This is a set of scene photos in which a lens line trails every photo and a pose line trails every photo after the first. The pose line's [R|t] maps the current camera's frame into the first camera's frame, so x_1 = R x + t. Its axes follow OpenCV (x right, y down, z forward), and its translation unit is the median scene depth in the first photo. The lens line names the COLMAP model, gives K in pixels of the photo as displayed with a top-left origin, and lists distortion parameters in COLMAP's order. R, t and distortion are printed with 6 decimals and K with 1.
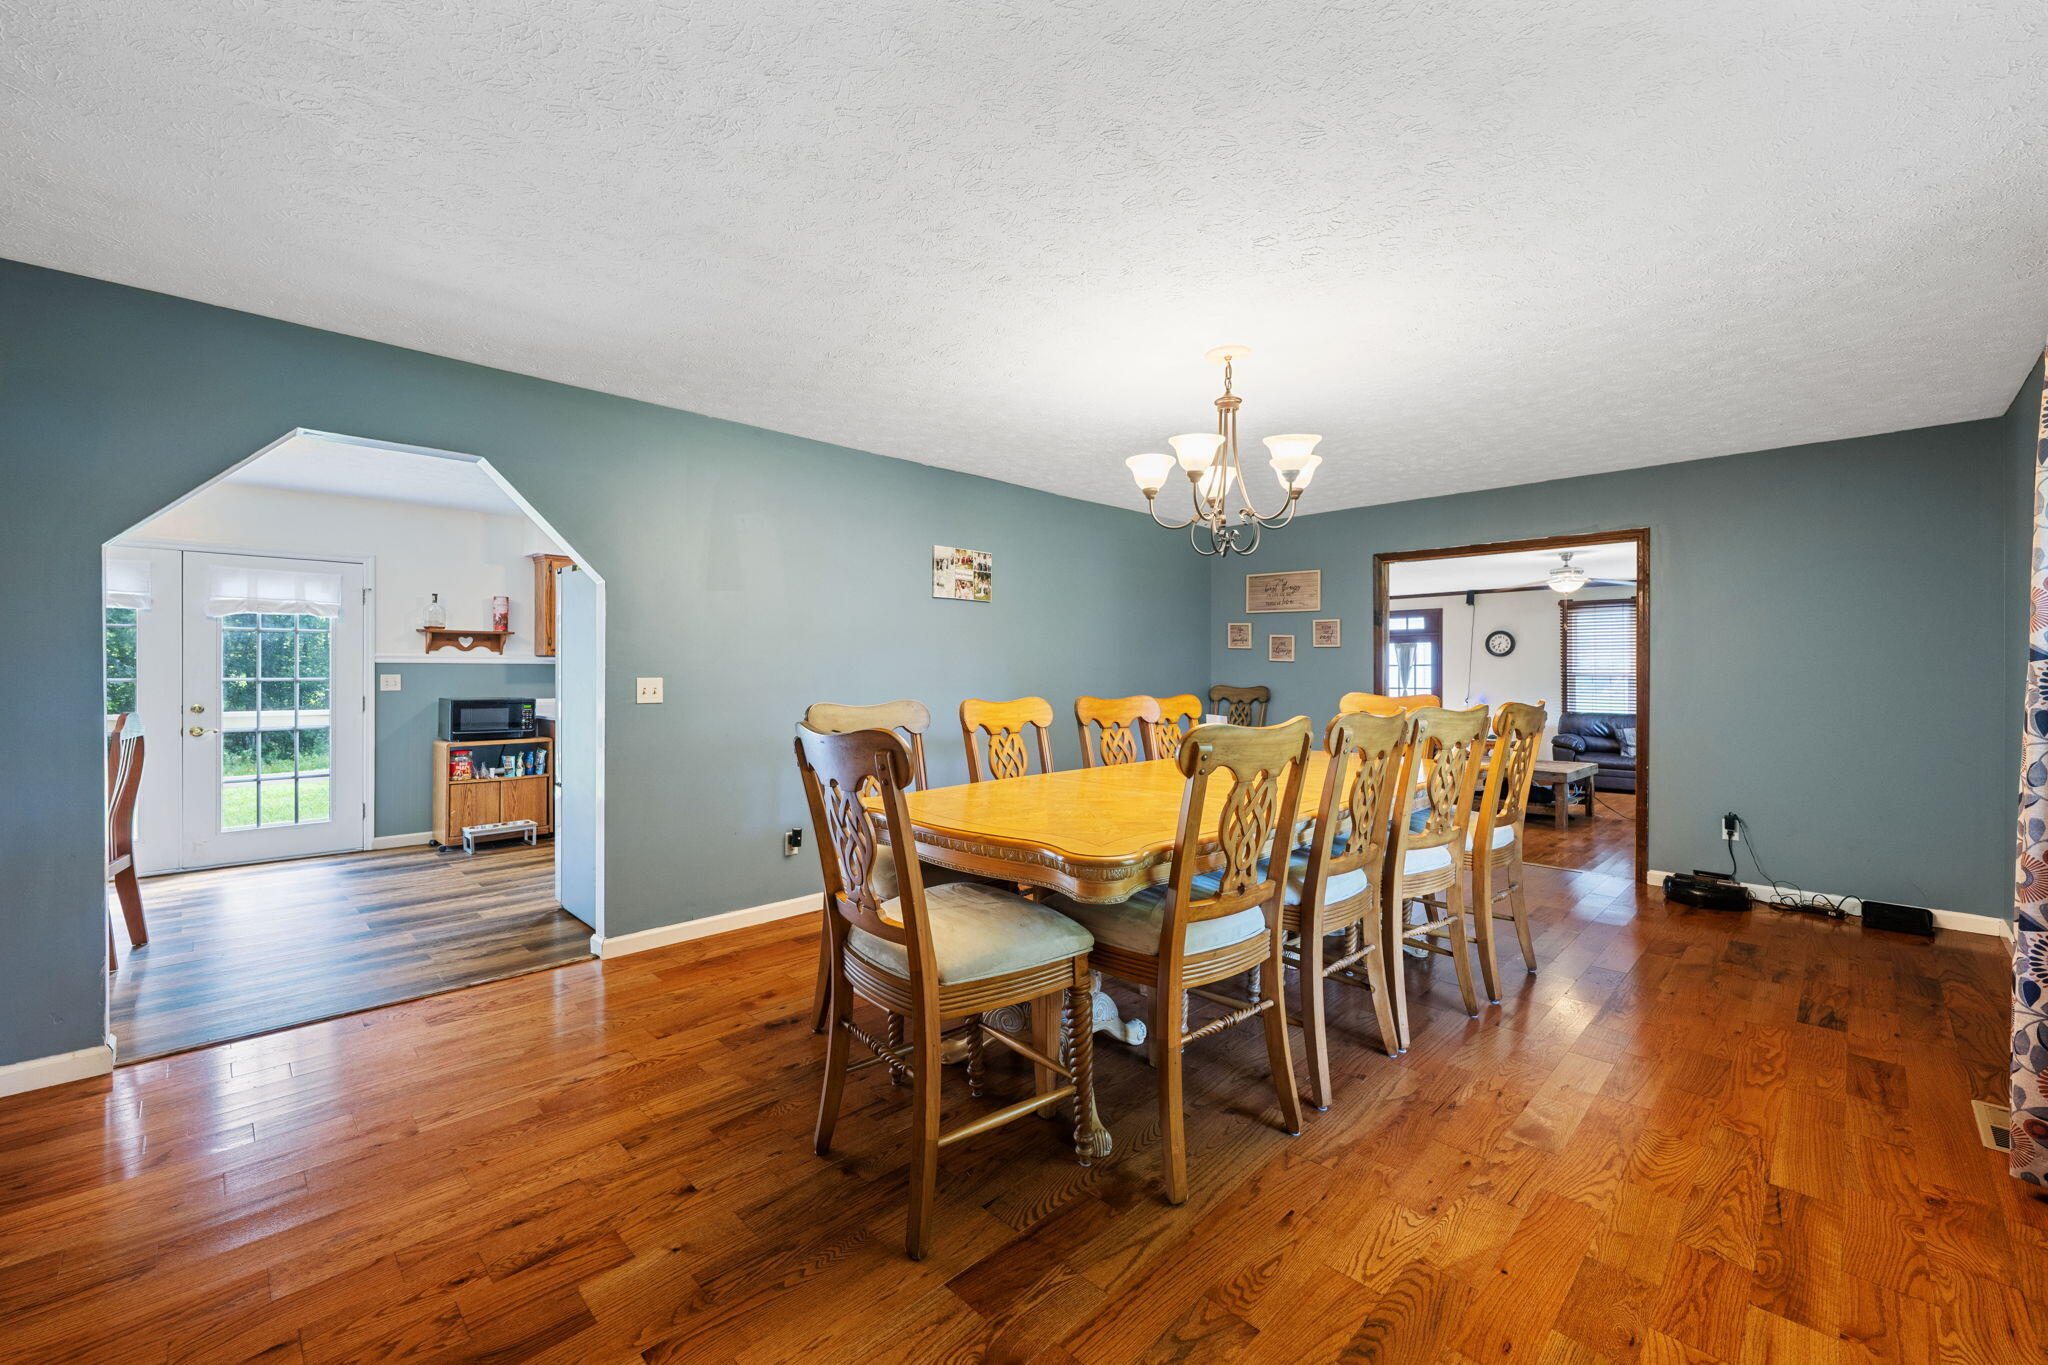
lens RADIAL K [[842.2, 0, 1024.0], [0, 842.2, 682.5], [0, 0, 1]] dist [-0.000527, -0.000093]
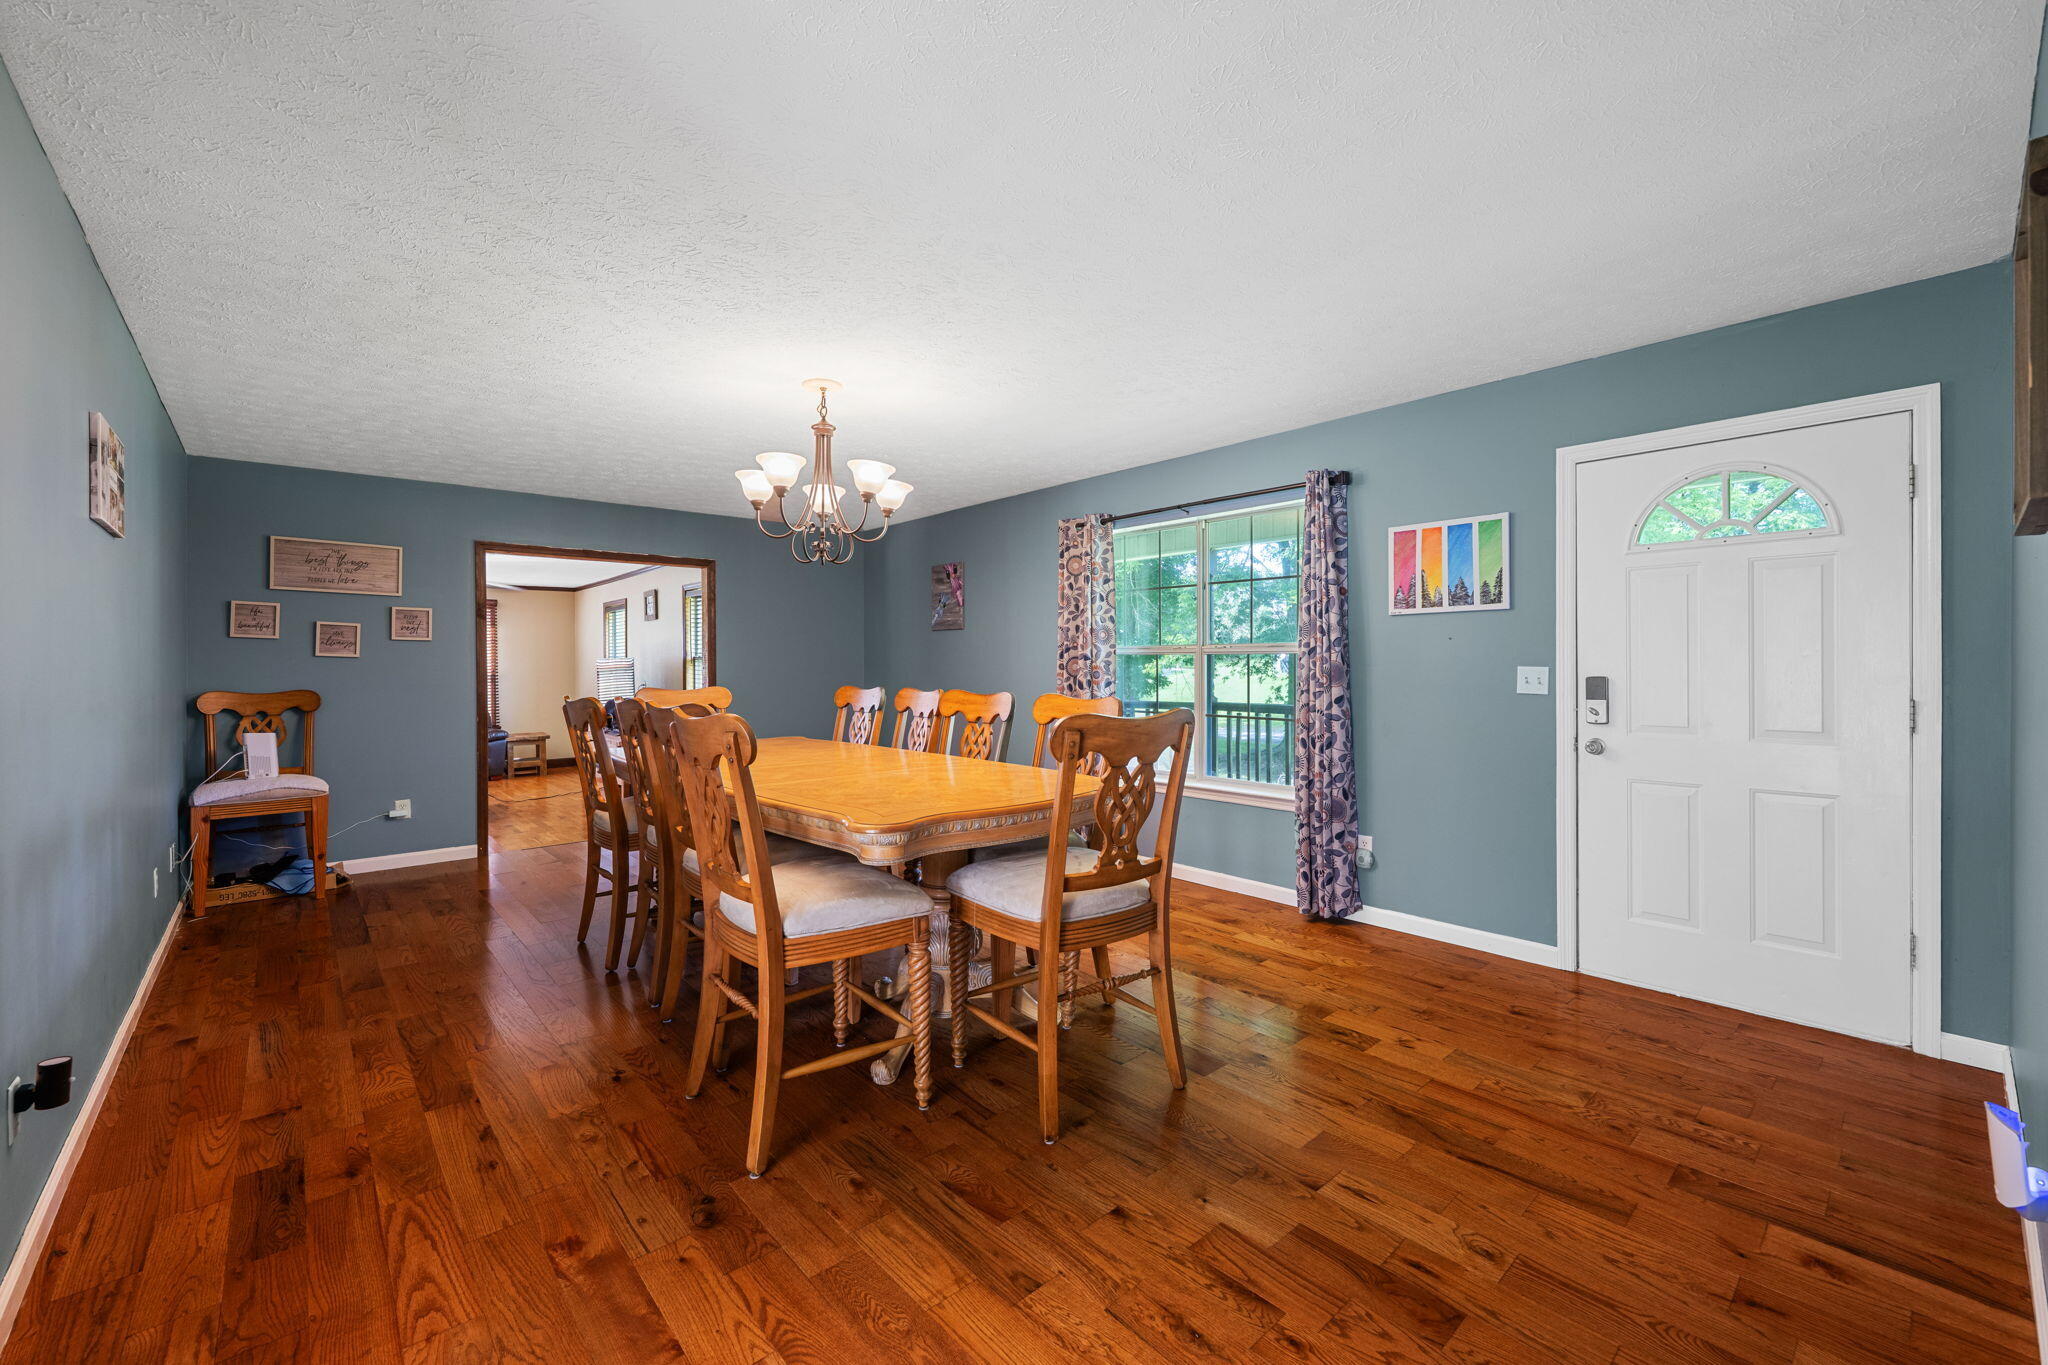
lens RADIAL K [[828.2, 0, 1024.0], [0, 828.2, 682.5], [0, 0, 1]] dist [-0.000251, -0.000093]
pose [[0.053838, -0.025082, 0.998235, -0.925555], [0.020057, 0.999510, 0.024032, -0.015408], [-0.998348, 0.018728, 0.054315, 0.729620]]
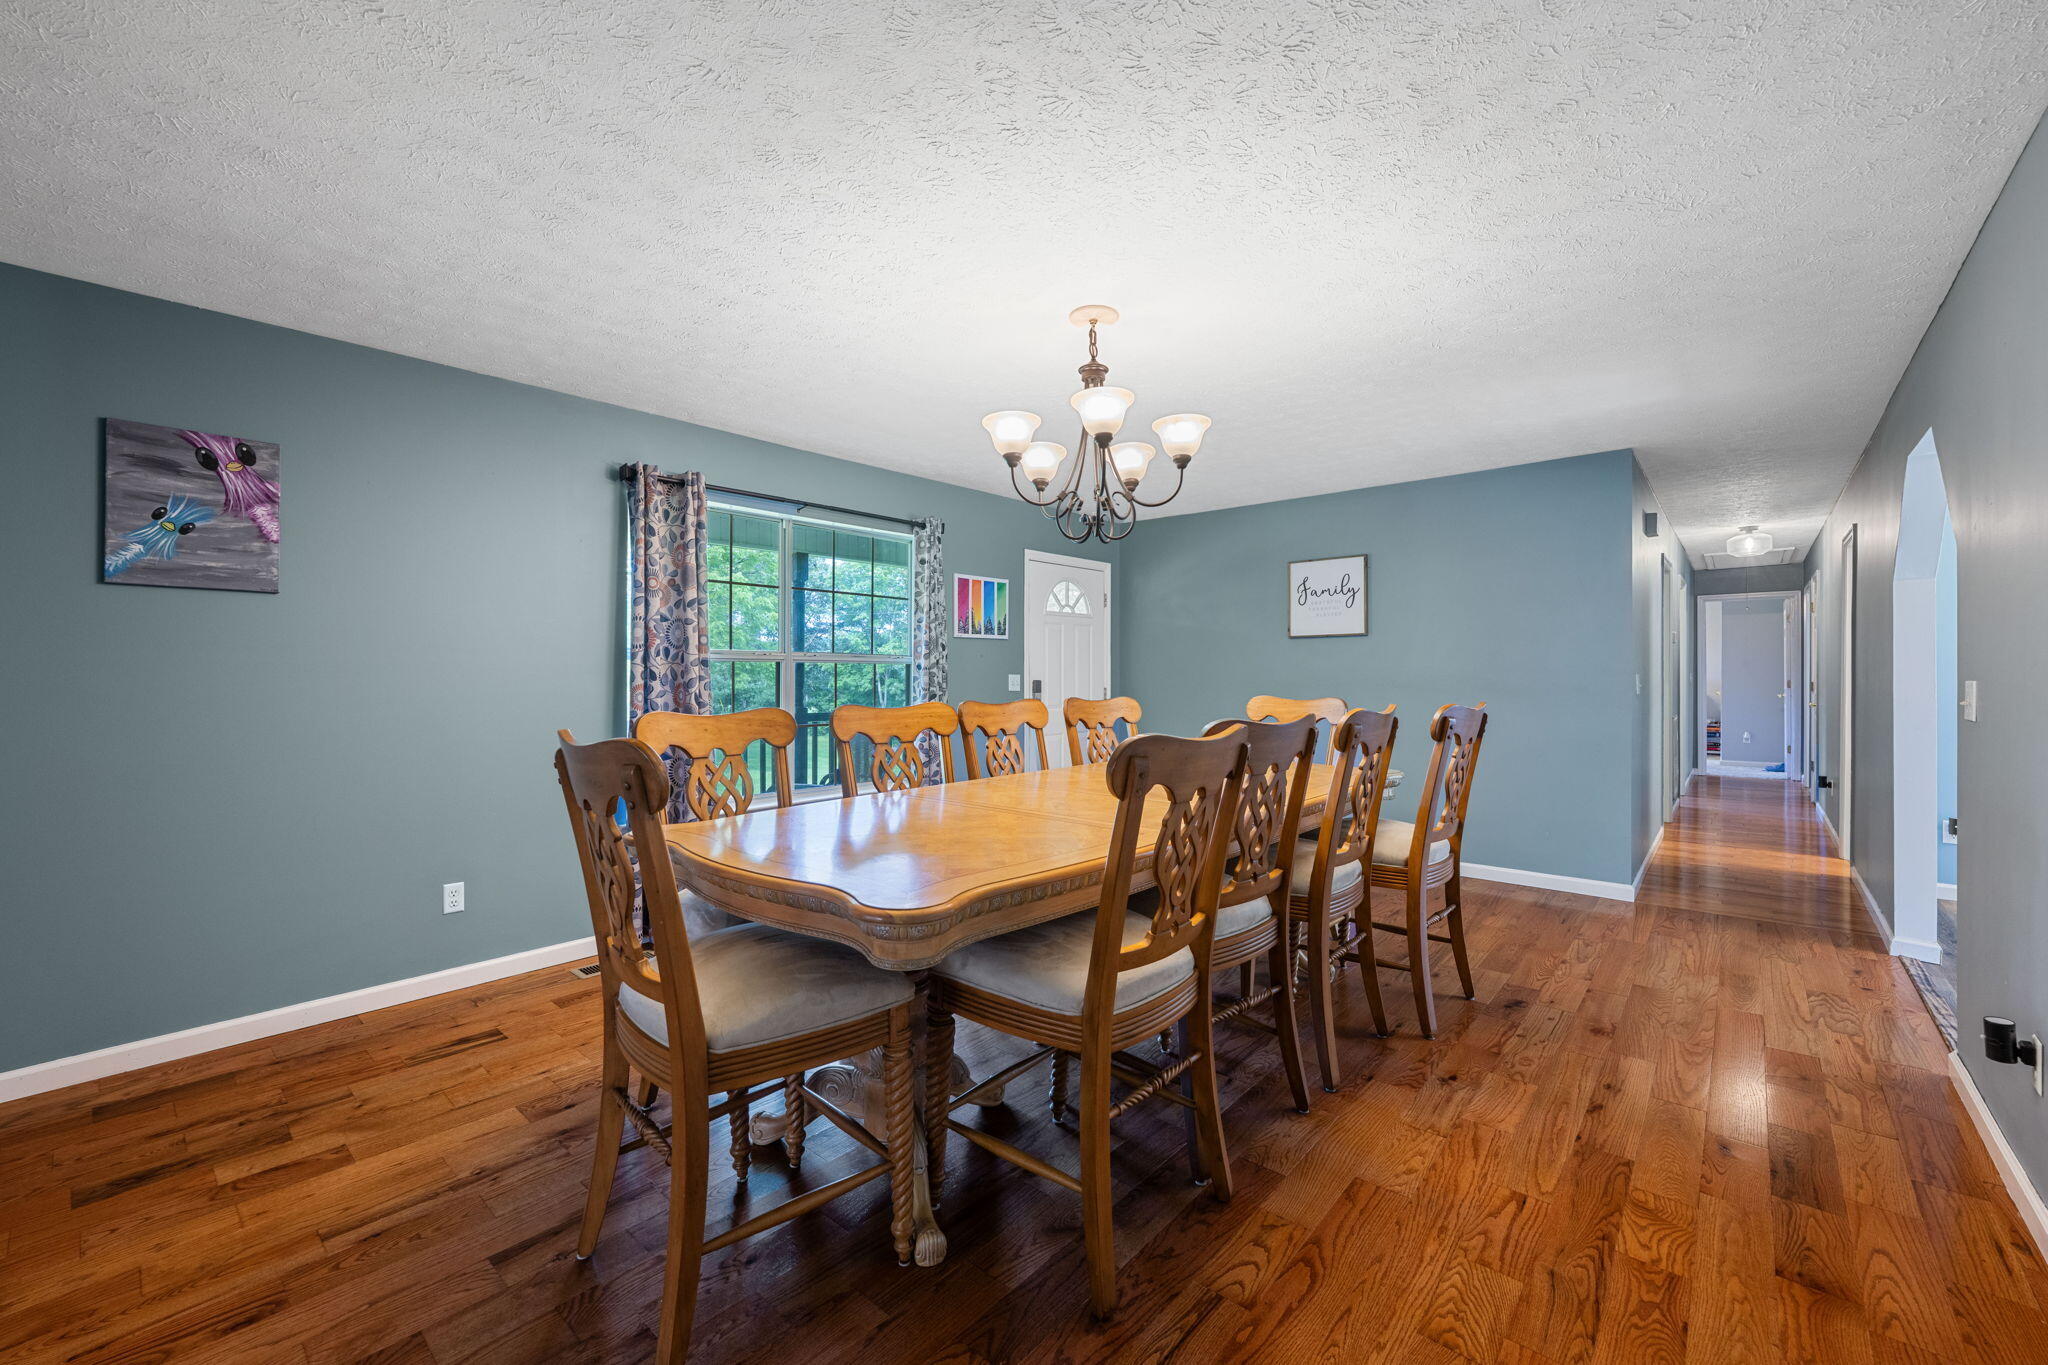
lens RADIAL K [[828.2, 0, 1024.0], [0, 828.2, 682.5], [0, 0, 1]] dist [-0.000251, -0.000093]
pose [[-0.997257, 0.002808, -0.073969, 0.410795], [0.001035, 0.999712, 0.023988, -0.024098], [0.074015, 0.023846, -0.996972, 2.025090]]
